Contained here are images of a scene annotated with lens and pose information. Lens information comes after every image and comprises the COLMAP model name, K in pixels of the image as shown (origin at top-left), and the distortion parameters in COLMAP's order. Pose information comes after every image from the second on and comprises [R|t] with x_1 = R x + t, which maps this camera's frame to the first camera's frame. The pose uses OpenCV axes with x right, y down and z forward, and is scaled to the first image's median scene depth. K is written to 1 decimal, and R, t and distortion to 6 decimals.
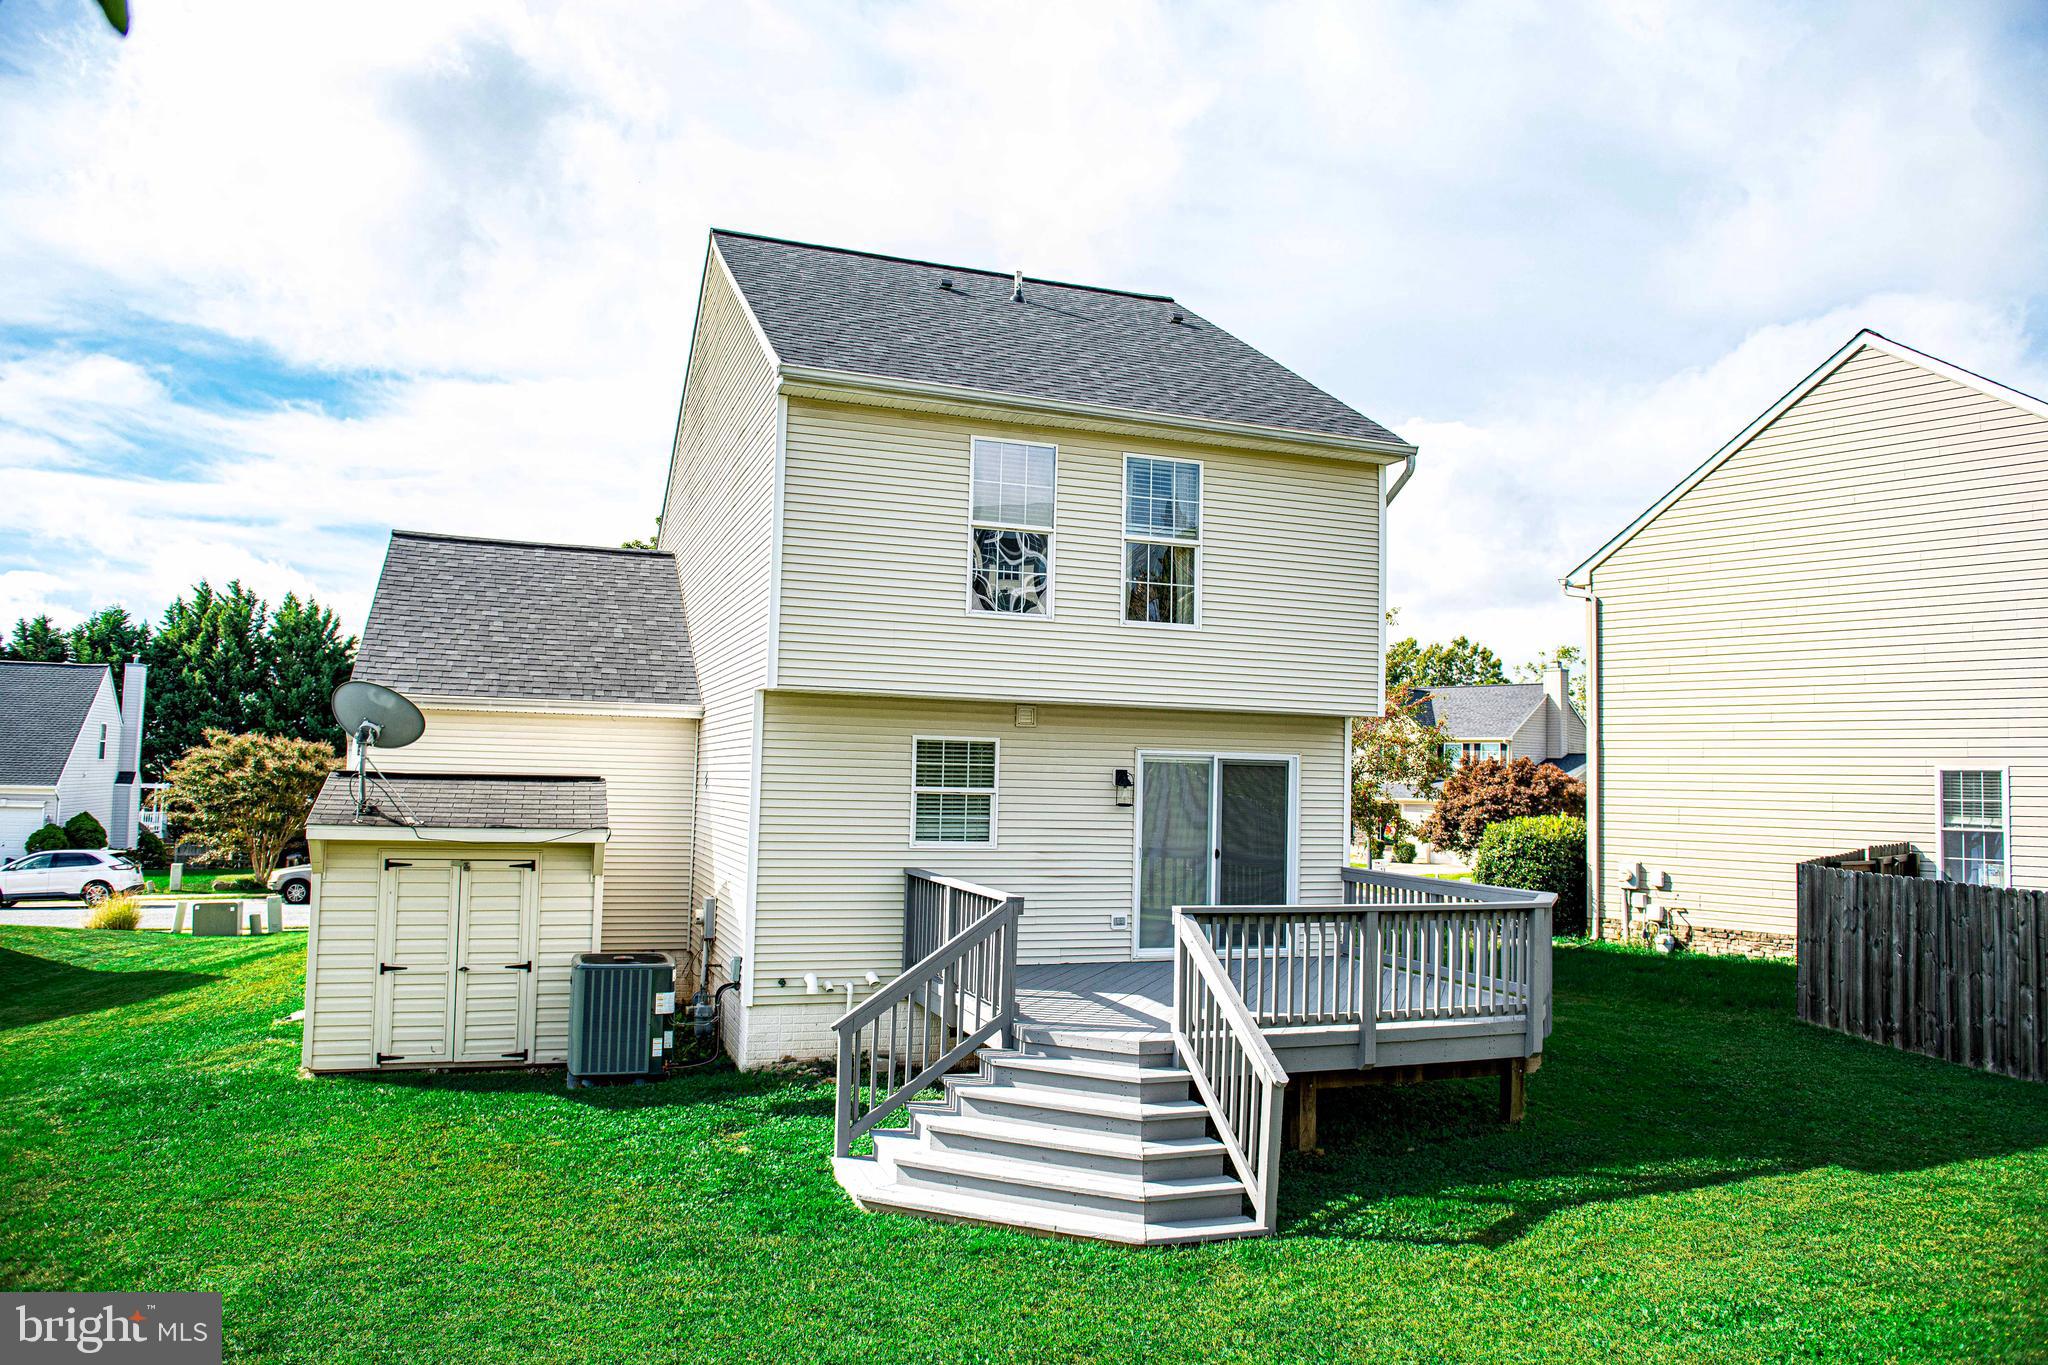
lens RADIAL K [[1395.7, 0, 1025.8], [0, 1395.7, 671.9], [0, 0, 1]] dist [-0.053626, 0.004127]
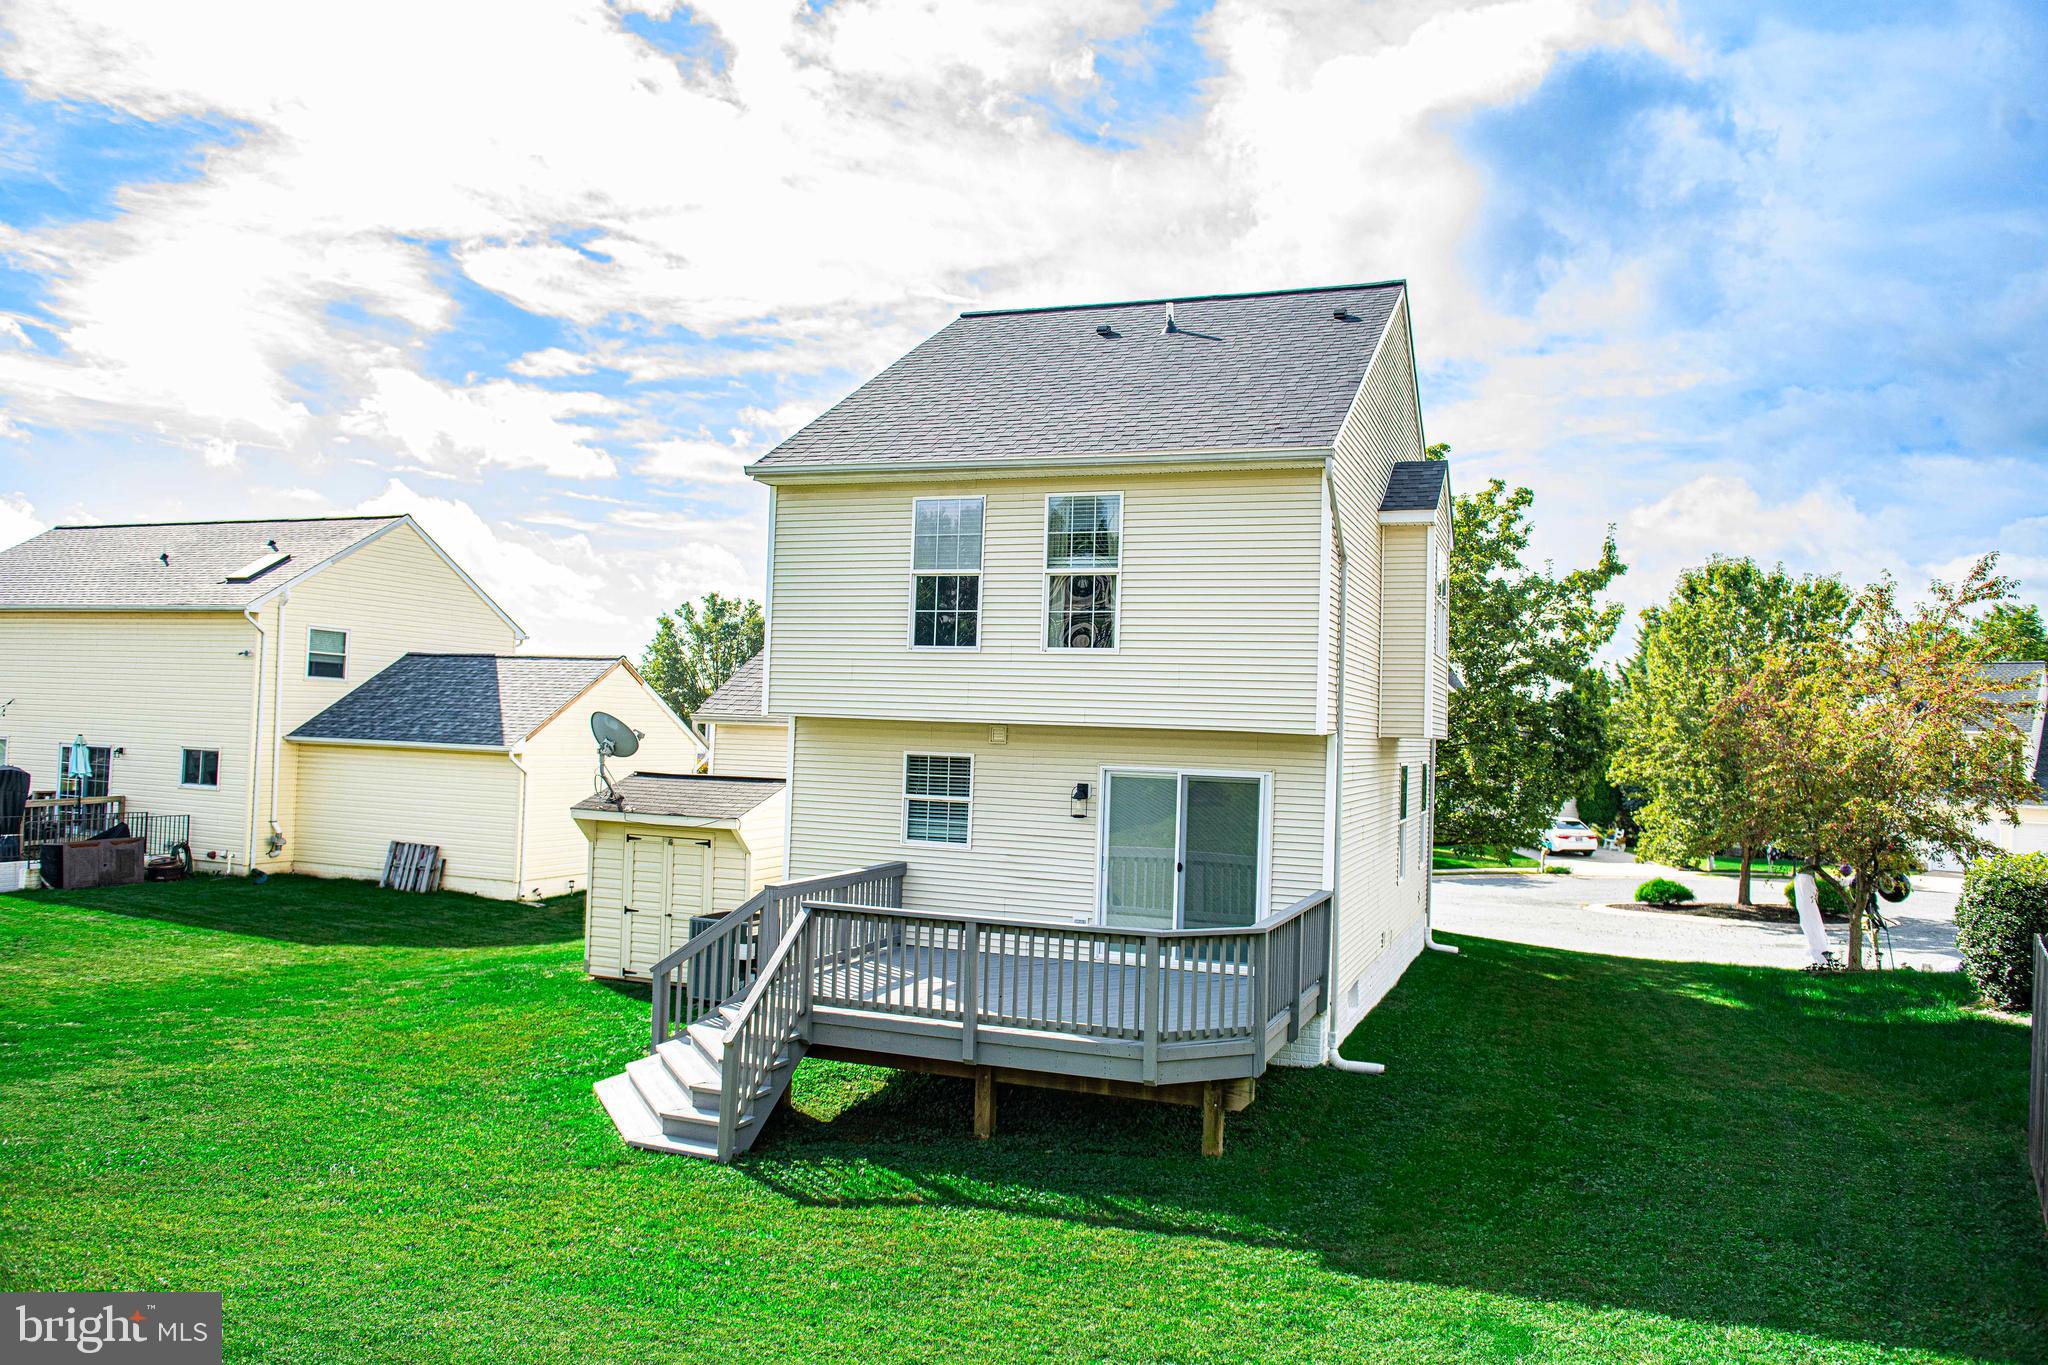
lens RADIAL K [[1462.2, 0, 1031.9], [0, 1462.2, 676.7], [0, 0, 1]] dist [-0.040181, -0.003765]
pose [[0.754862, -0.022635, -0.655493, 0.796636], [0.031671, 0.999496, 0.001958, -0.016527], [0.655119, -0.022239, 0.755198, 0.124647]]
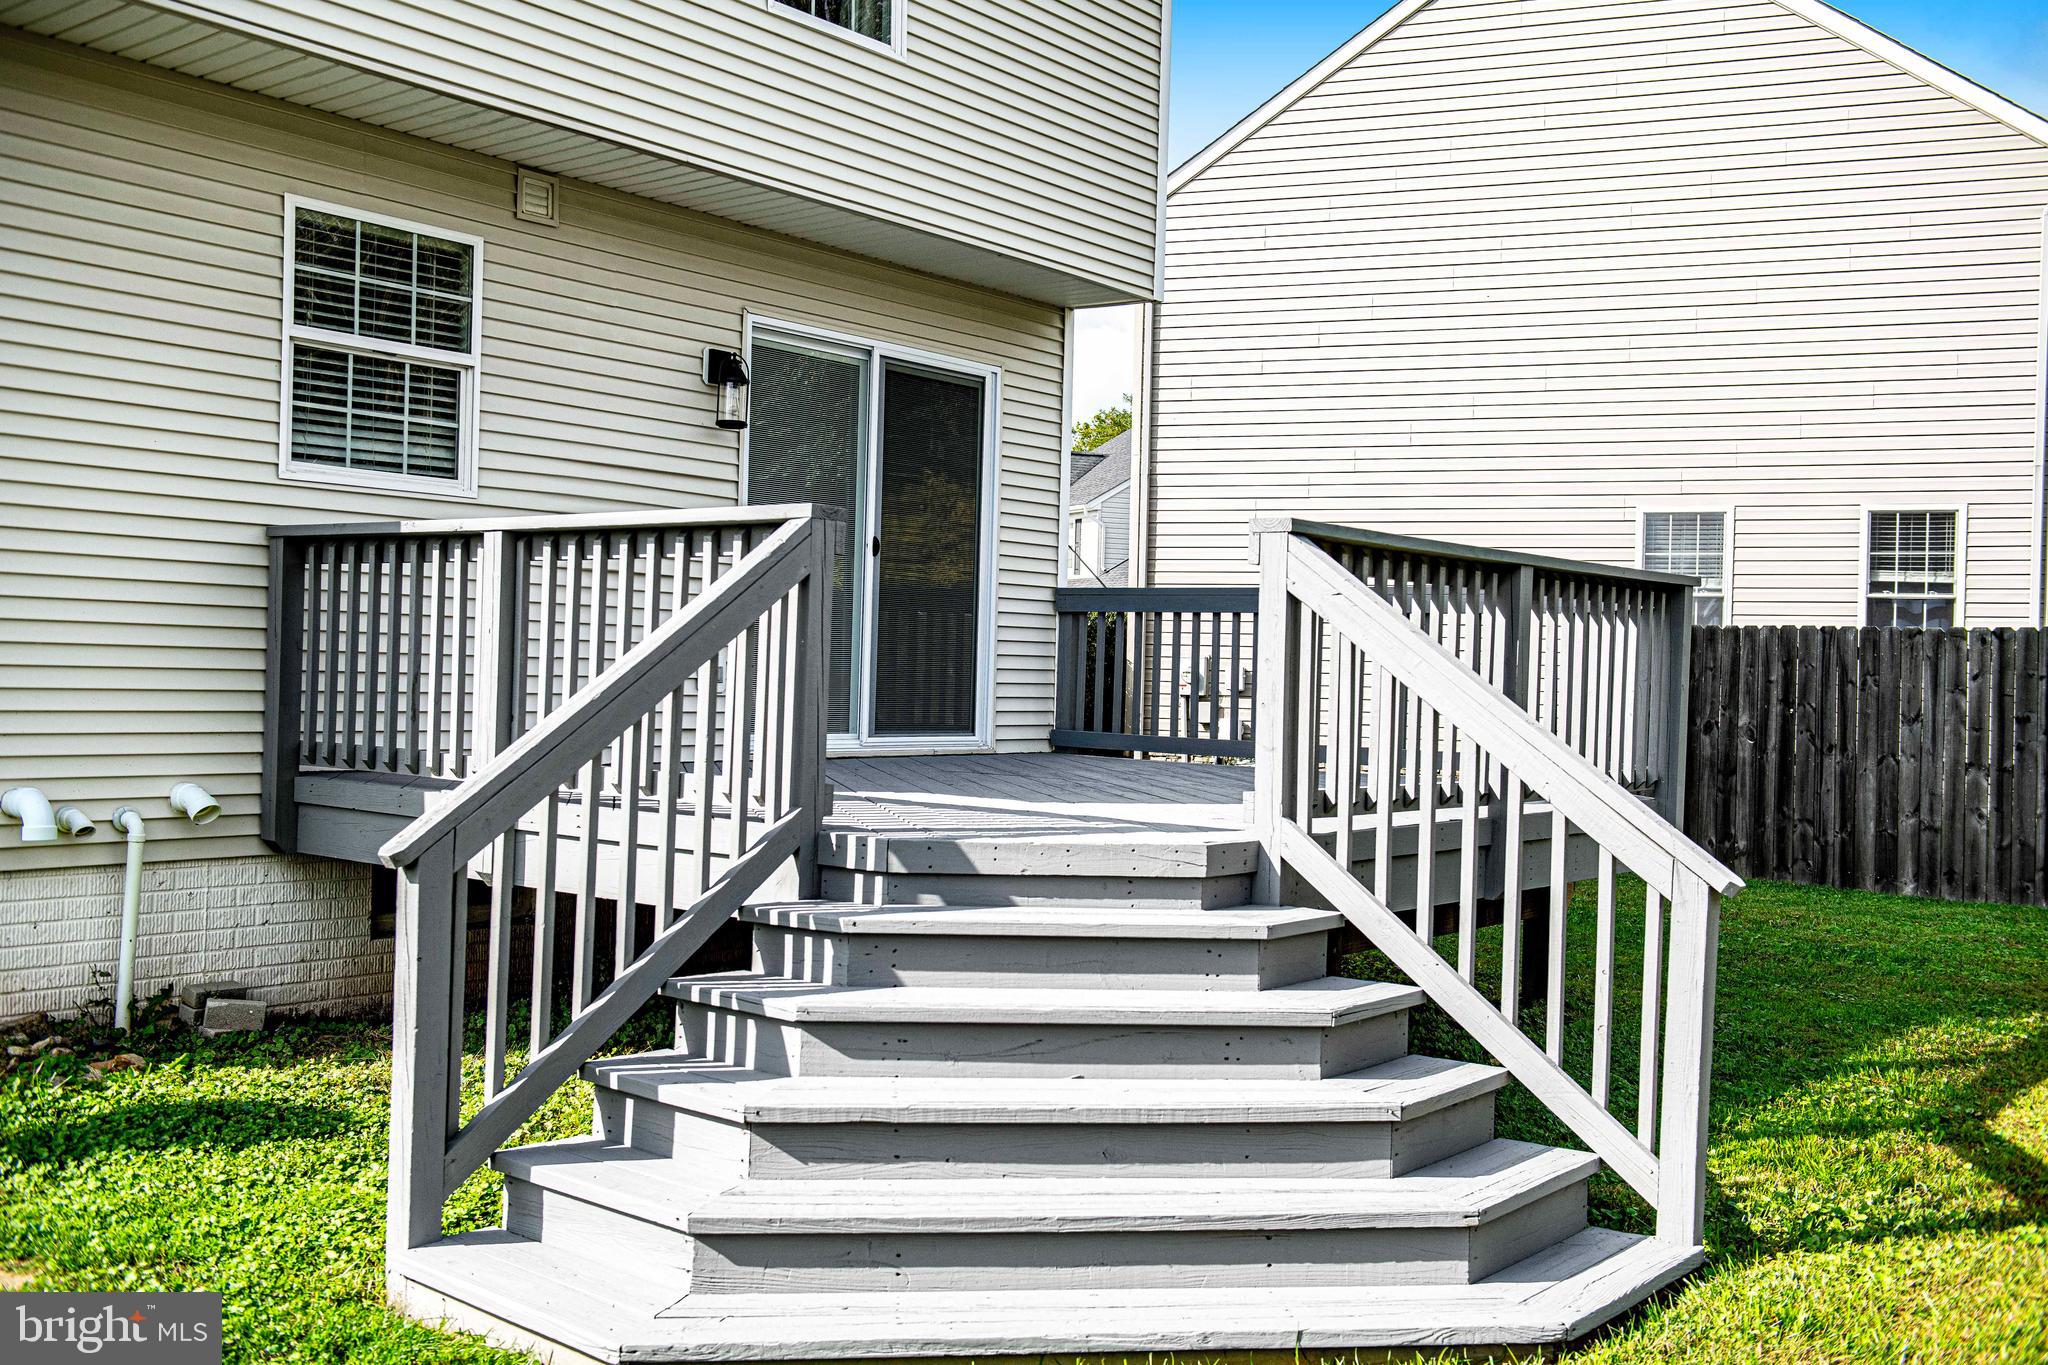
lens RADIAL K [[1949.3, 0, 1034.7], [0, 1949.3, 681.9], [0, 0, 1]] dist [0.033754, -0.004854]
pose [[0.864627, -0.008006, 0.502350, -0.172419], [-0.040543, 0.995500, 0.085646, 0.122685], [-0.500775, -0.094419, 0.860412, 0.385698]]
